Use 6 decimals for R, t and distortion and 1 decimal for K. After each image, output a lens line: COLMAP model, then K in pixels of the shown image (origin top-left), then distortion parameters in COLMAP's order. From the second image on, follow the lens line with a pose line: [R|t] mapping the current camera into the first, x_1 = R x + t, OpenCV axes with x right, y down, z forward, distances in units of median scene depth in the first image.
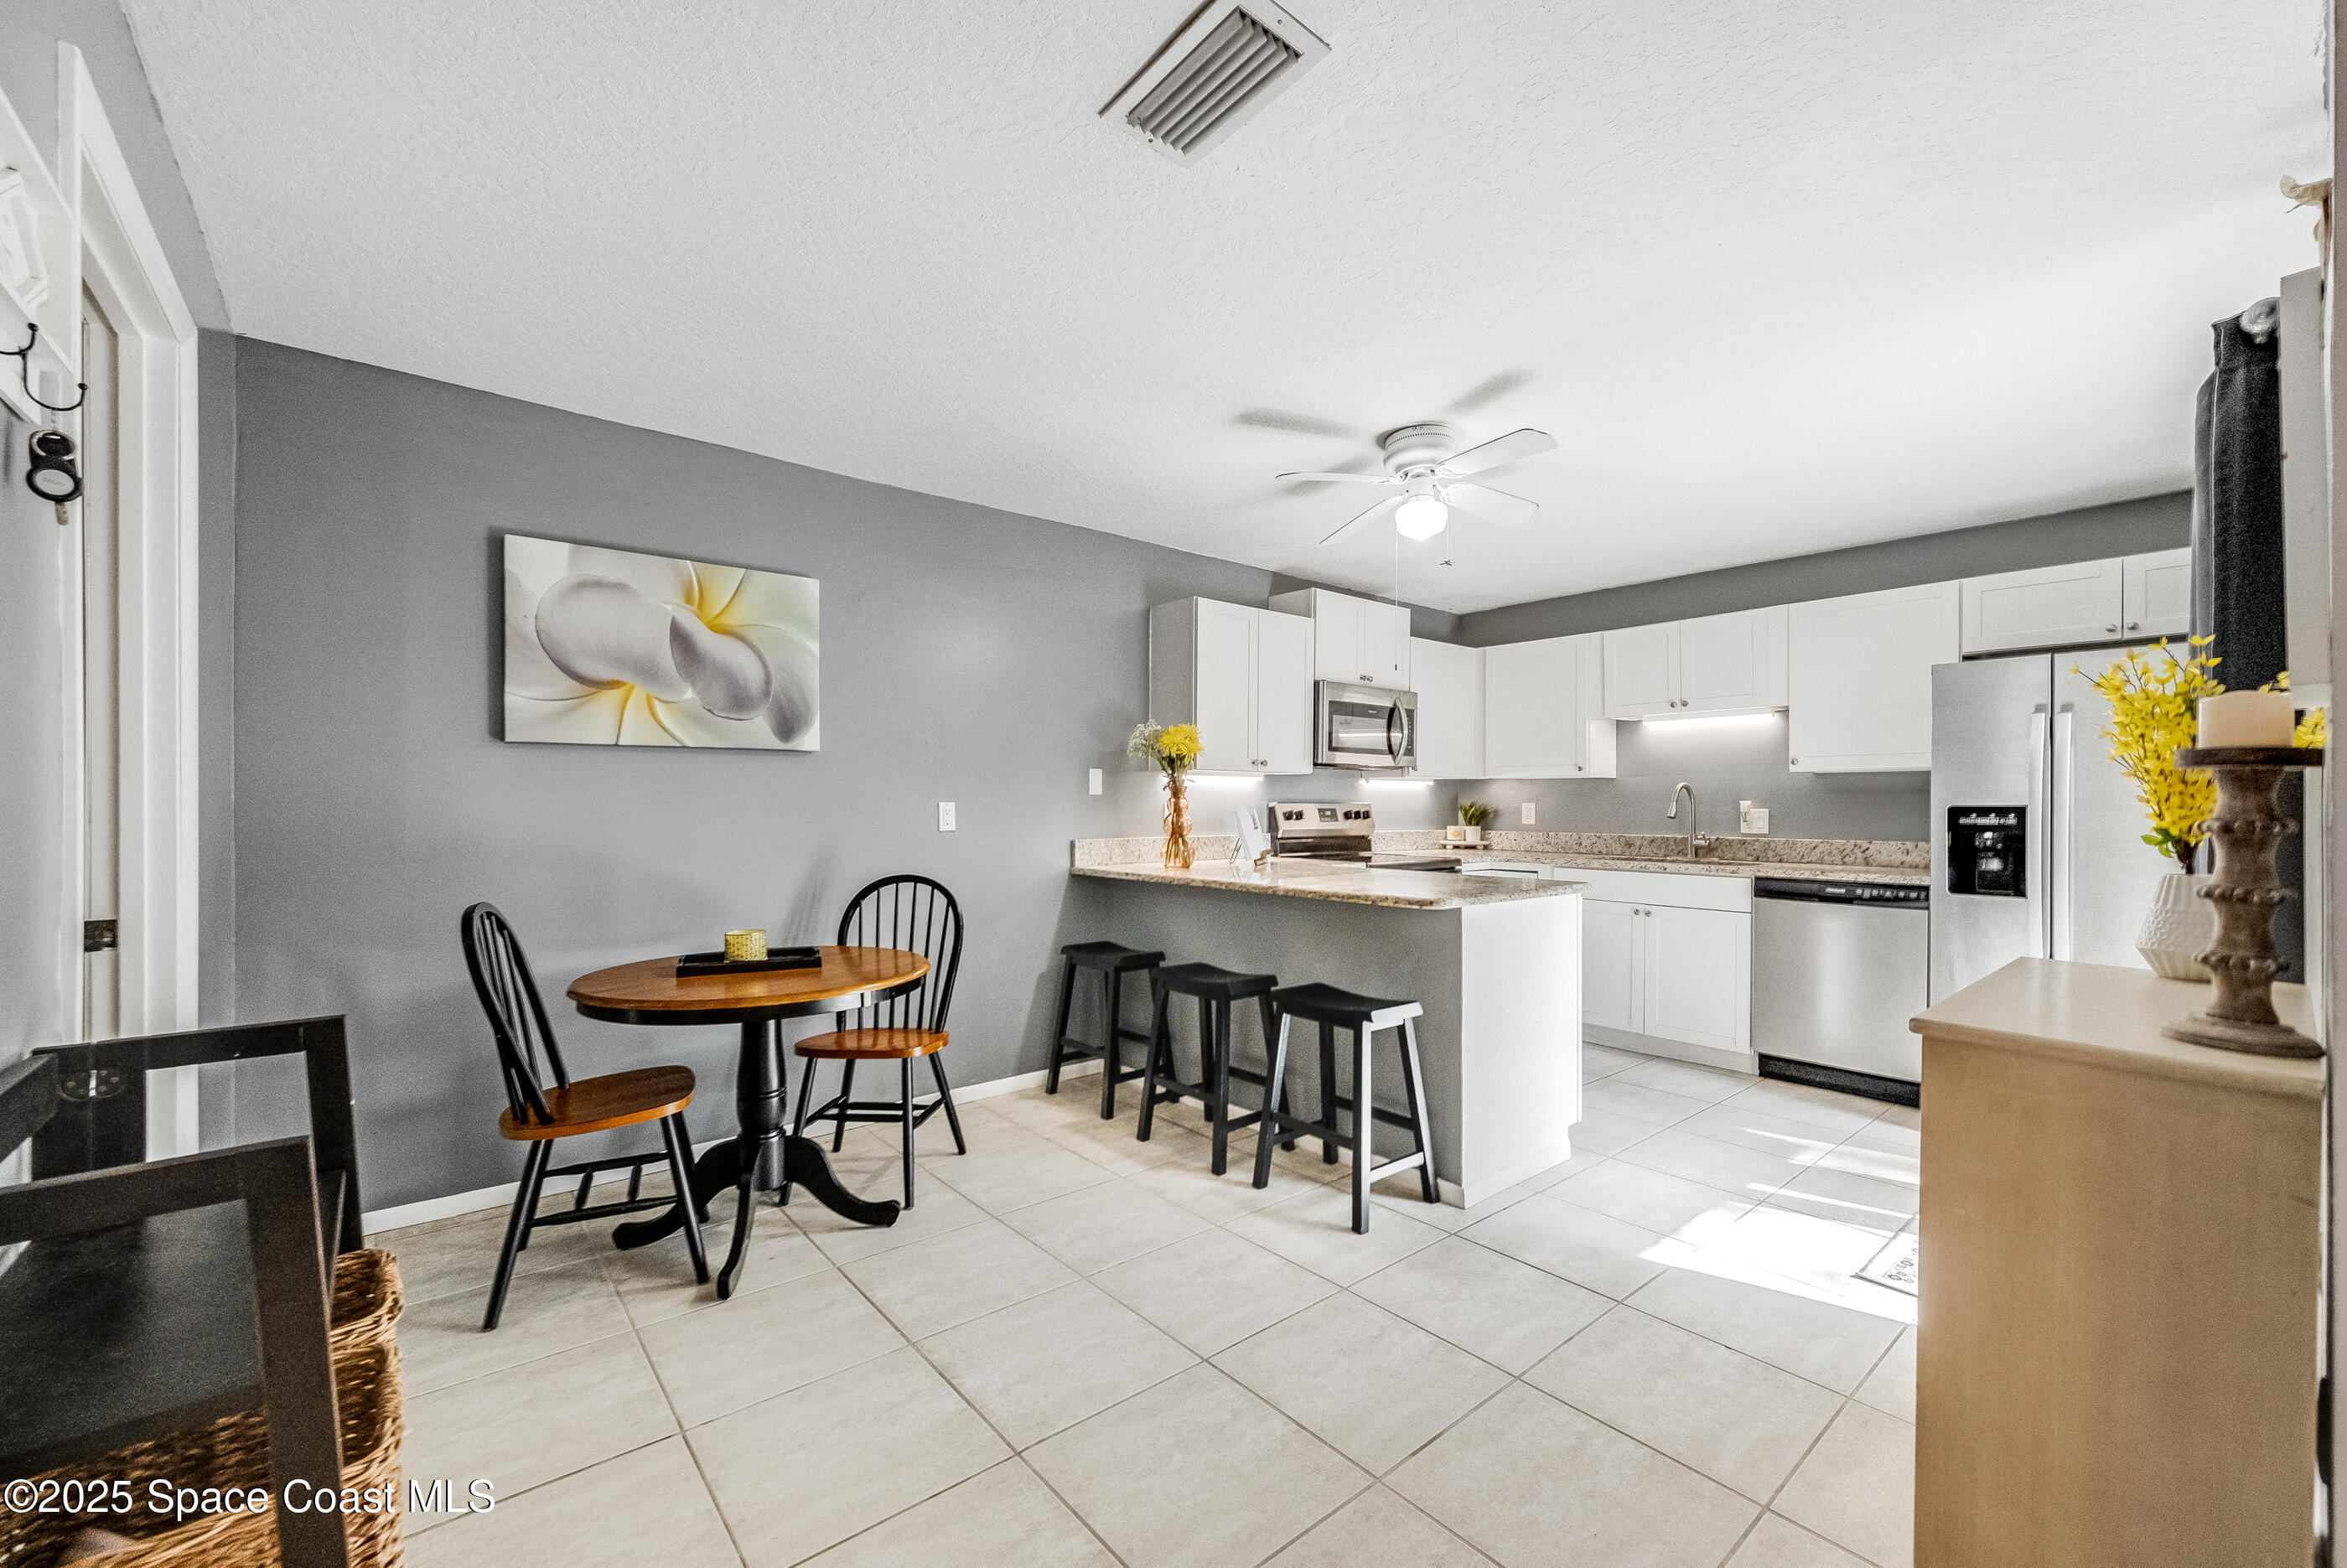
lens RADIAL K [[935.8, 0, 1166.0], [0, 935.8, 805.6], [0, 0, 1]] dist [0.000419, 0.000094]
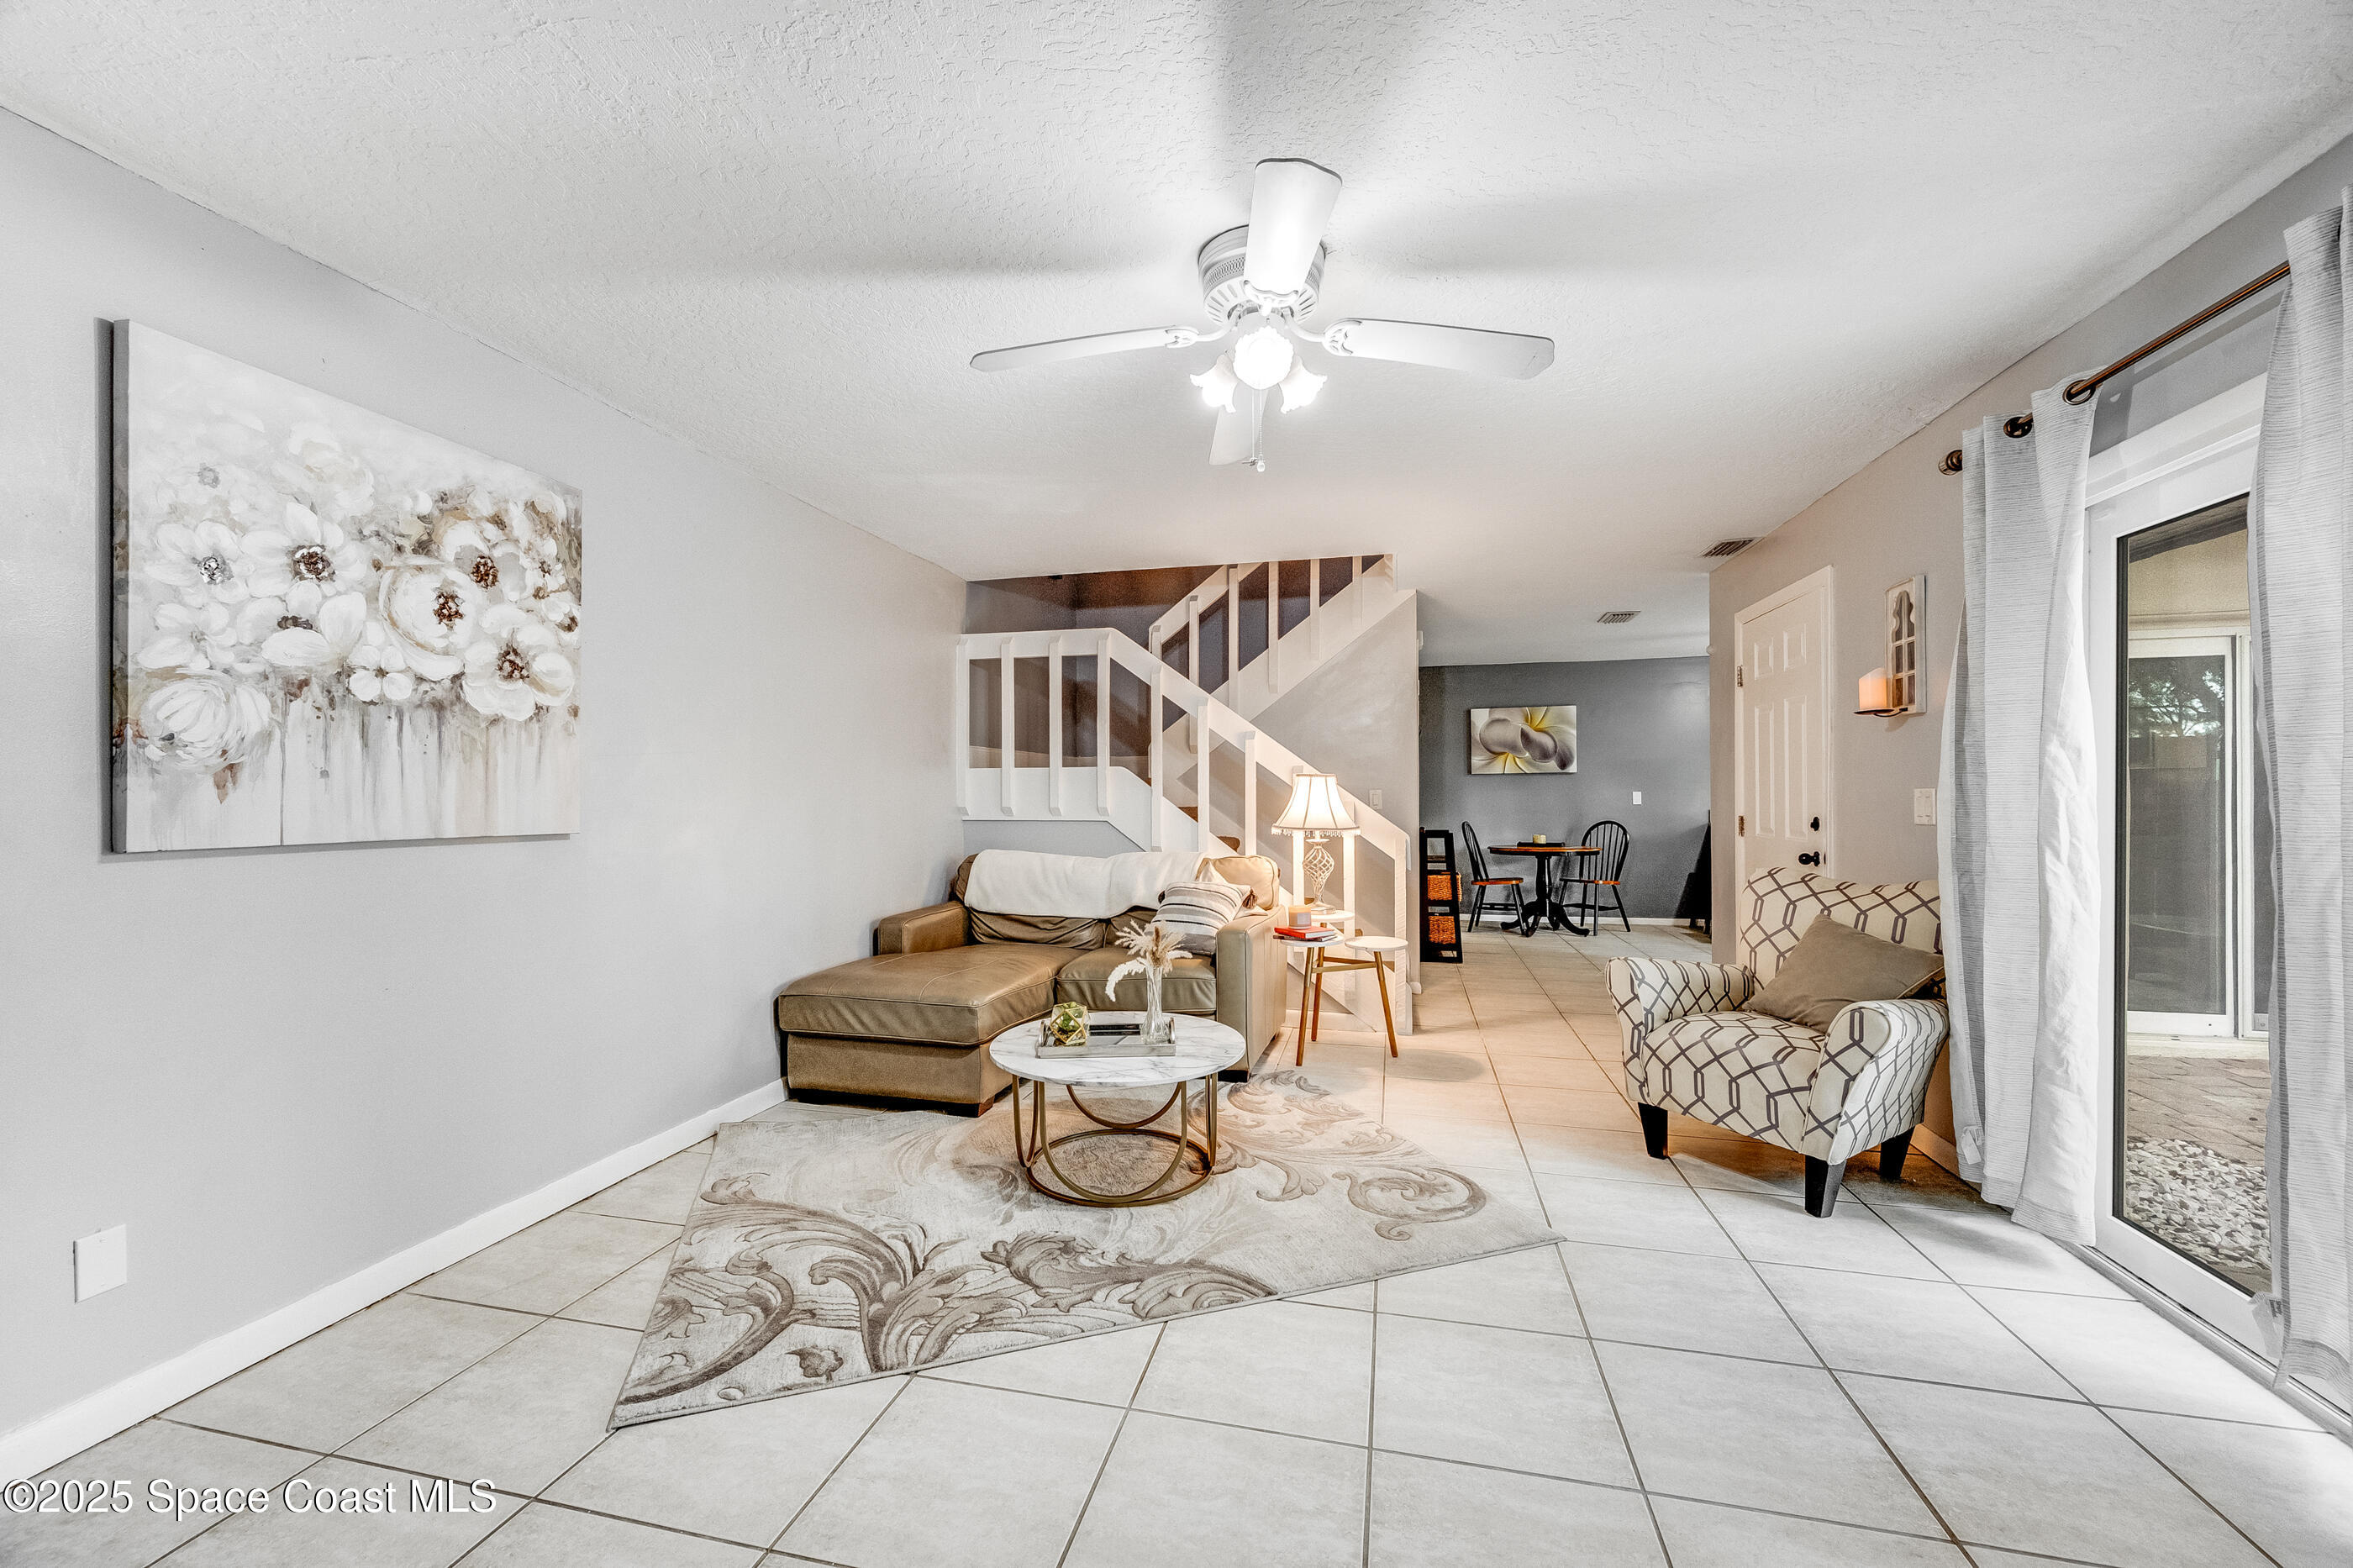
lens RADIAL K [[925.4, 0, 1168.7], [0, 925.4, 791.8], [0, 0, 1]] dist [-0.000163, -0.000120]
pose [[0.603554, -0.010121, -0.797258, 1.000997], [0.003871, 0.999945, -0.009764, 0.015273], [0.797313, 0.002807, 0.603560, -1.457820]]
